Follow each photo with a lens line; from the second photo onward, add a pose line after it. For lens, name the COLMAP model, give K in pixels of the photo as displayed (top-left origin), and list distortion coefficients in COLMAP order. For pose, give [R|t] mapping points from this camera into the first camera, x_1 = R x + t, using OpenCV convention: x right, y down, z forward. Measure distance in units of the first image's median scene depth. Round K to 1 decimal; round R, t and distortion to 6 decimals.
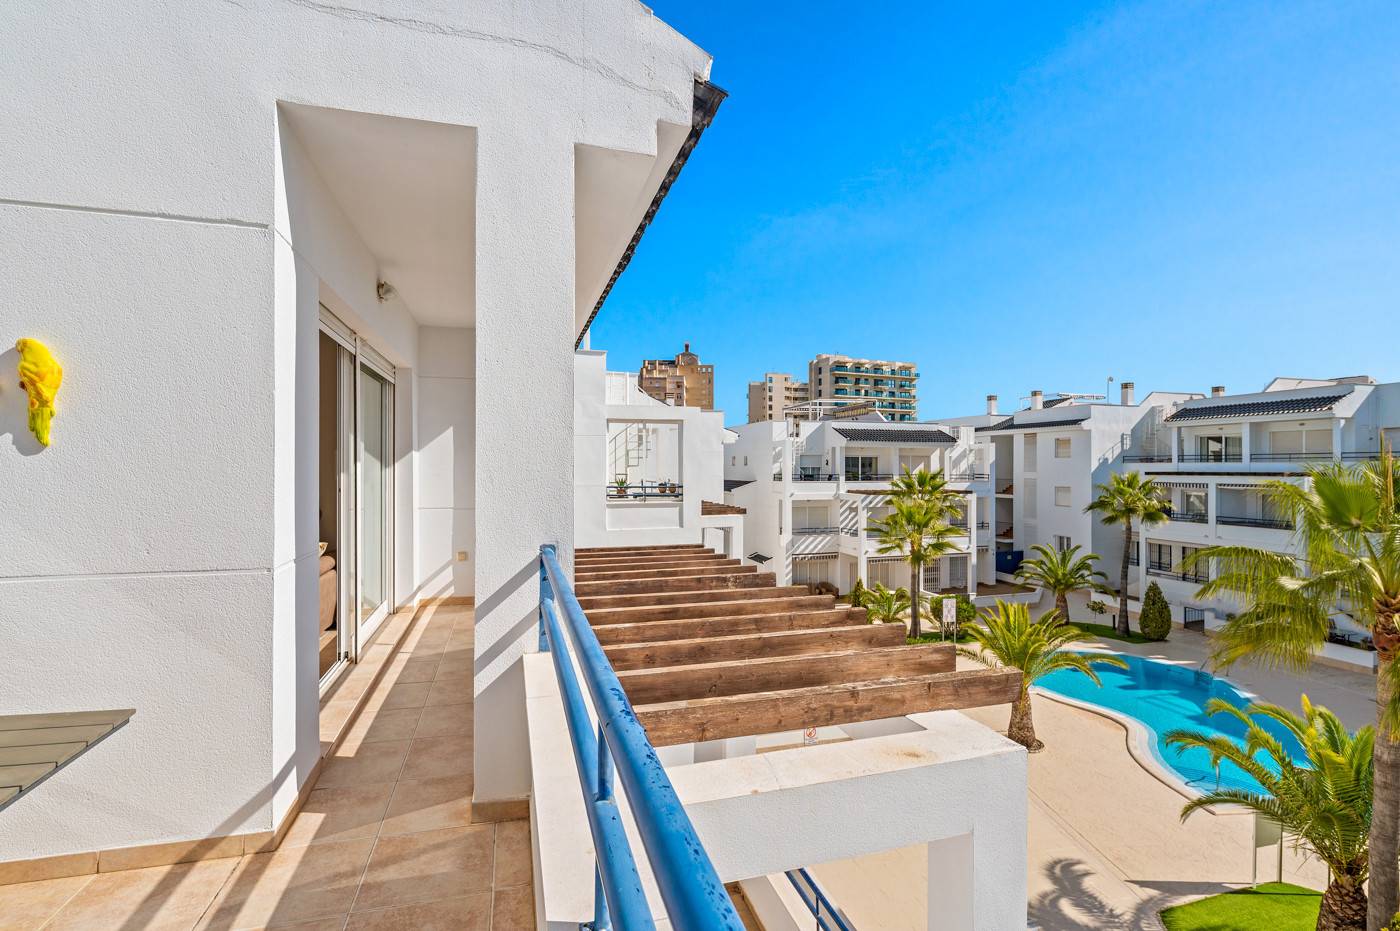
lens RADIAL K [[644.8, 0, 689.1], [0, 644.8, 463.4], [0, 0, 1]] dist [0.001176, 0.000013]
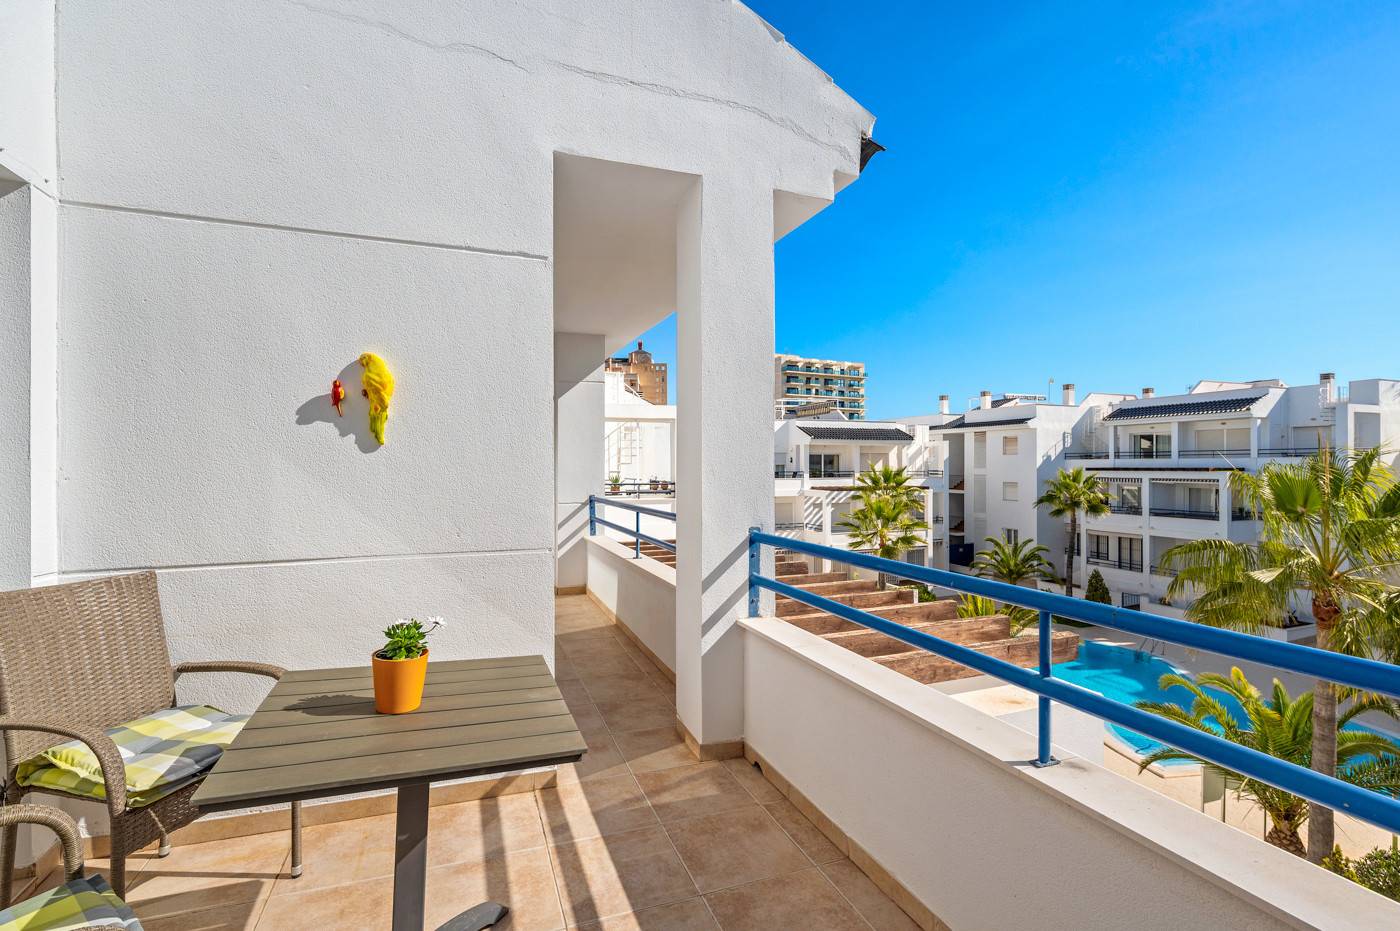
lens RADIAL K [[644.8, 0, 692.0], [0, 644.8, 463.2], [0, 0, 1]] dist [0.001176, 0.000013]
pose [[0.996625, -0.003992, 0.081997, -0.039455], [0.003778, 0.999989, 0.002763, 0.000412], [-0.082007, -0.002443, 0.996629, -0.015973]]
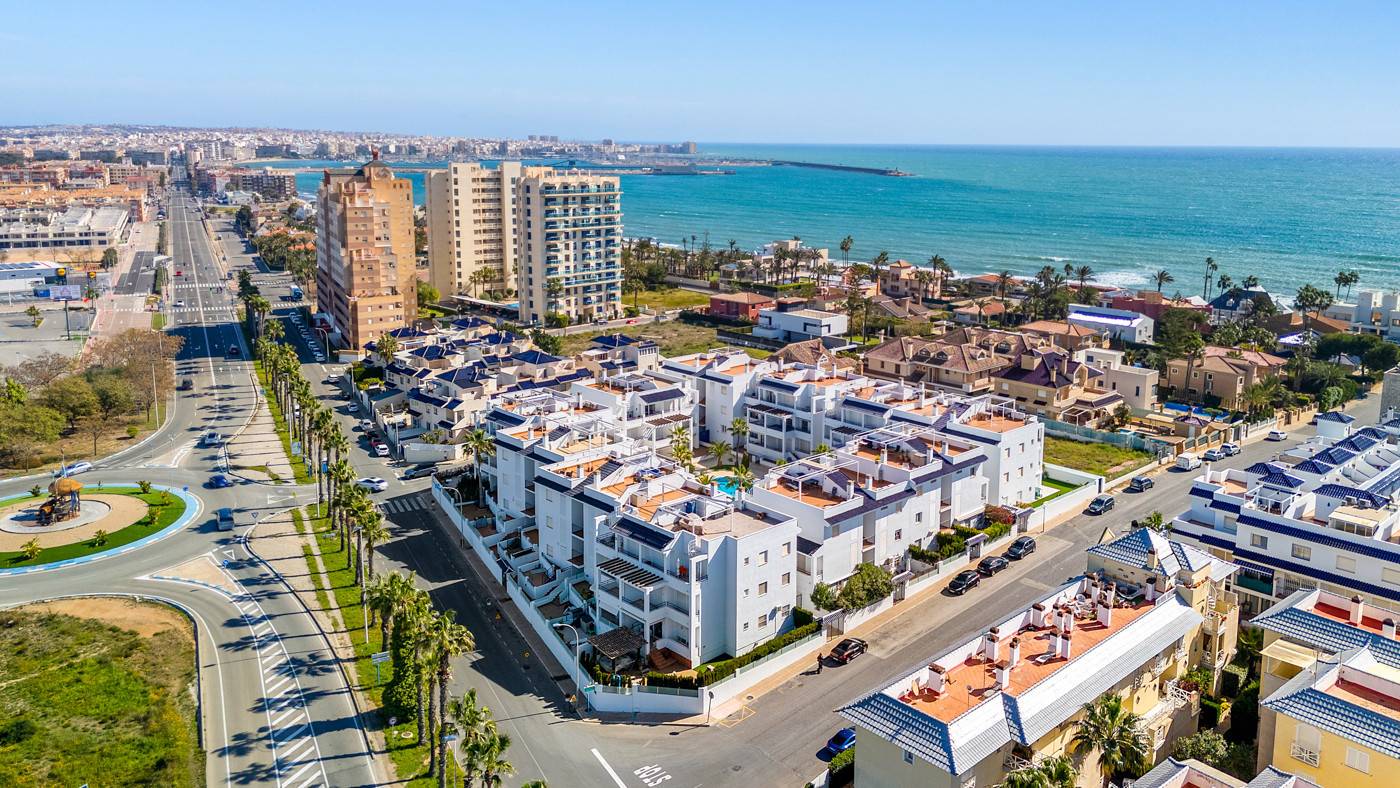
lens RADIAL K [[1071.3, 0, 698.5], [0, 1071.3, 394.9], [0, 0, 1]] dist [0.043795, -0.005066]
pose [[0.895505, -0.104499, 0.432610, -1.801362], [-0.002906, 0.970650, 0.240481, -1.401418], [-0.445042, -0.216609, 0.868918, -3.539800]]
